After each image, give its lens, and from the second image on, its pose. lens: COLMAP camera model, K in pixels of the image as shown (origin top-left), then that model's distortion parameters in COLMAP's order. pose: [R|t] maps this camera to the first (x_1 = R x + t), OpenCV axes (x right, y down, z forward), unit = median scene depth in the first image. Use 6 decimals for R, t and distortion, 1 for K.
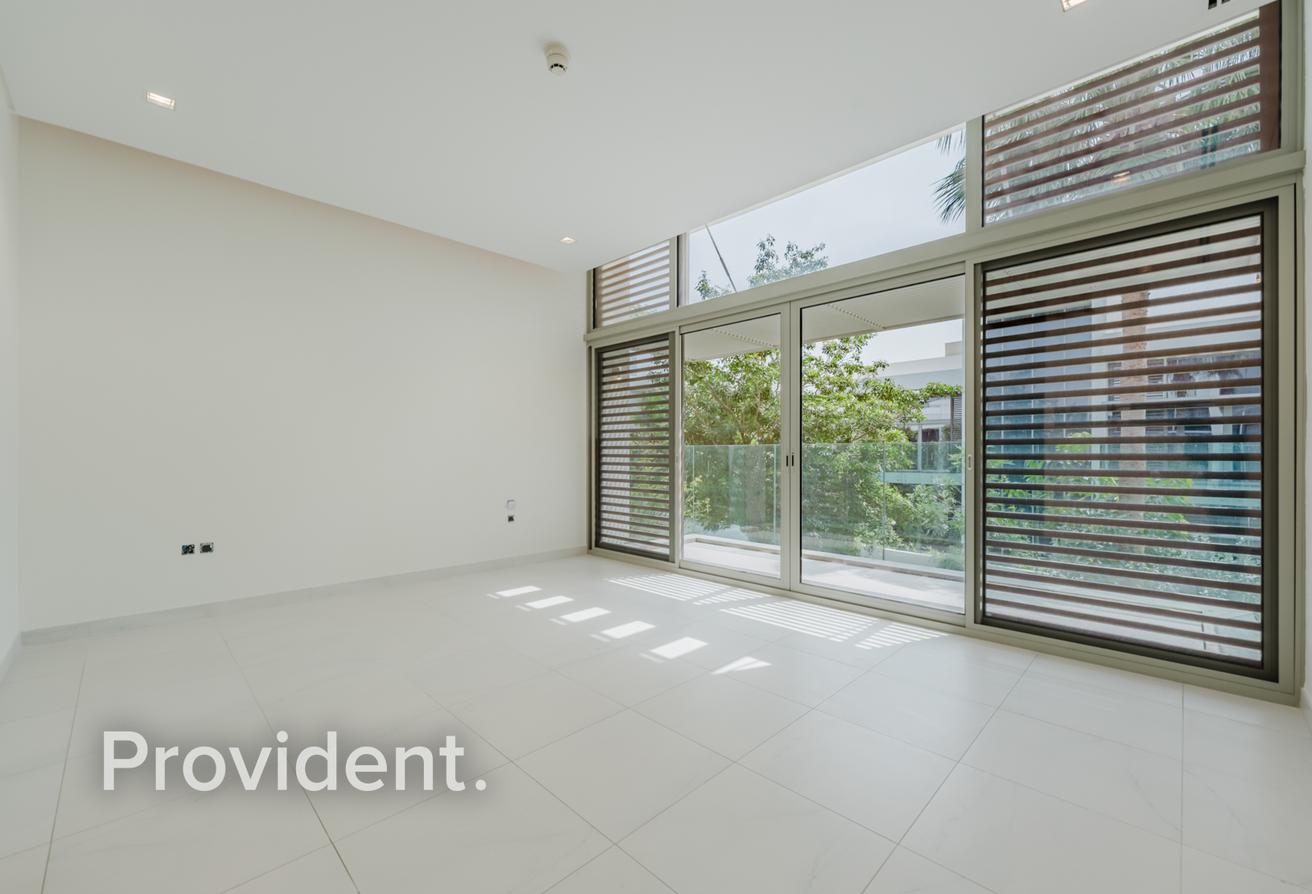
lens RADIAL K [[530.9, 0, 656.1], [0, 530.9, 461.2], [0, 0, 1]] dist [0.001559, 0.000239]
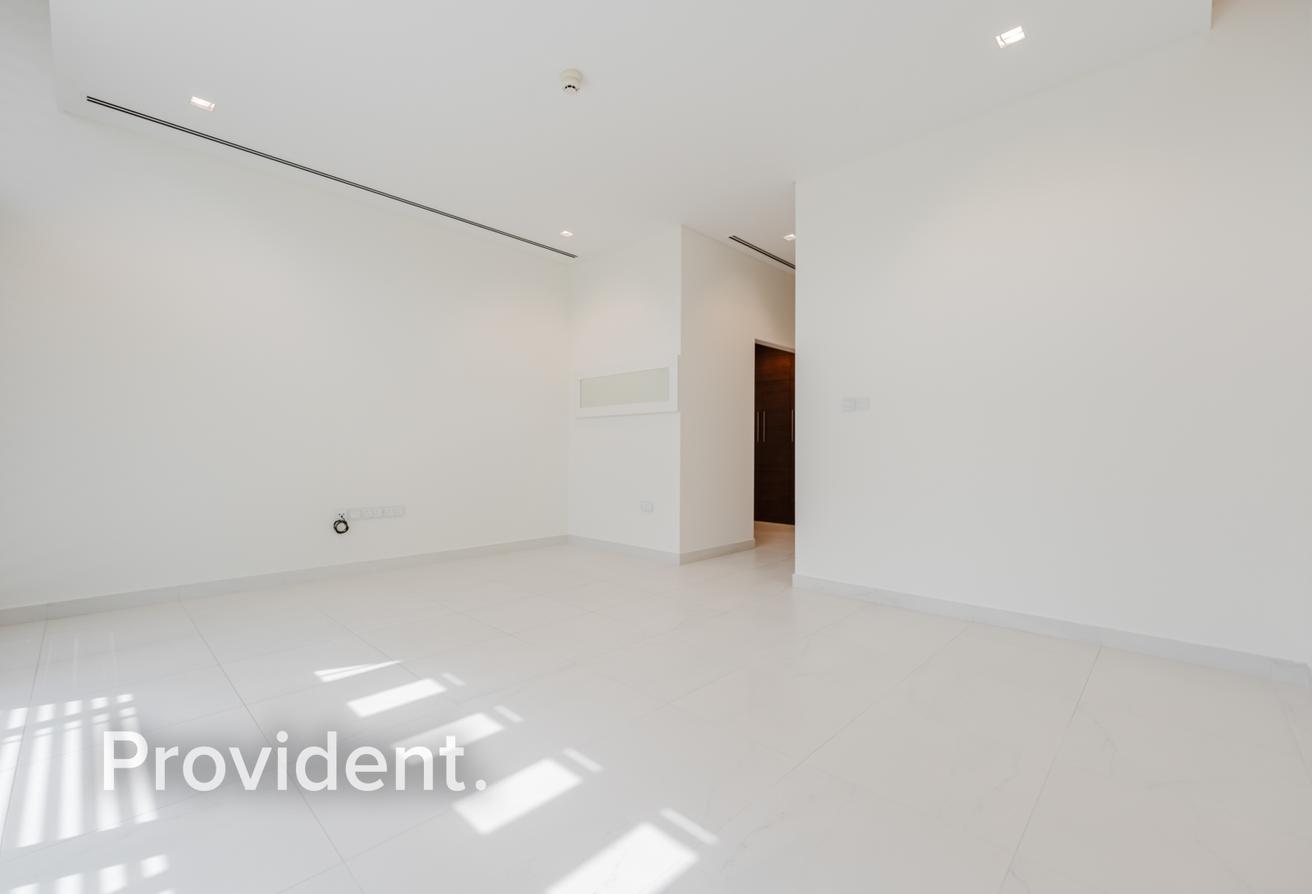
lens RADIAL K [[556.3, 0, 656.0], [0, 556.3, 447.0], [0, 0, 1]] dist [0.000913, 0.000110]
pose [[-0.999555, -0.006624, -0.029098, -0.269572], [-0.006756, 0.999967, 0.004432, 0.018827], [0.029068, 0.004626, -0.999567, 1.735816]]
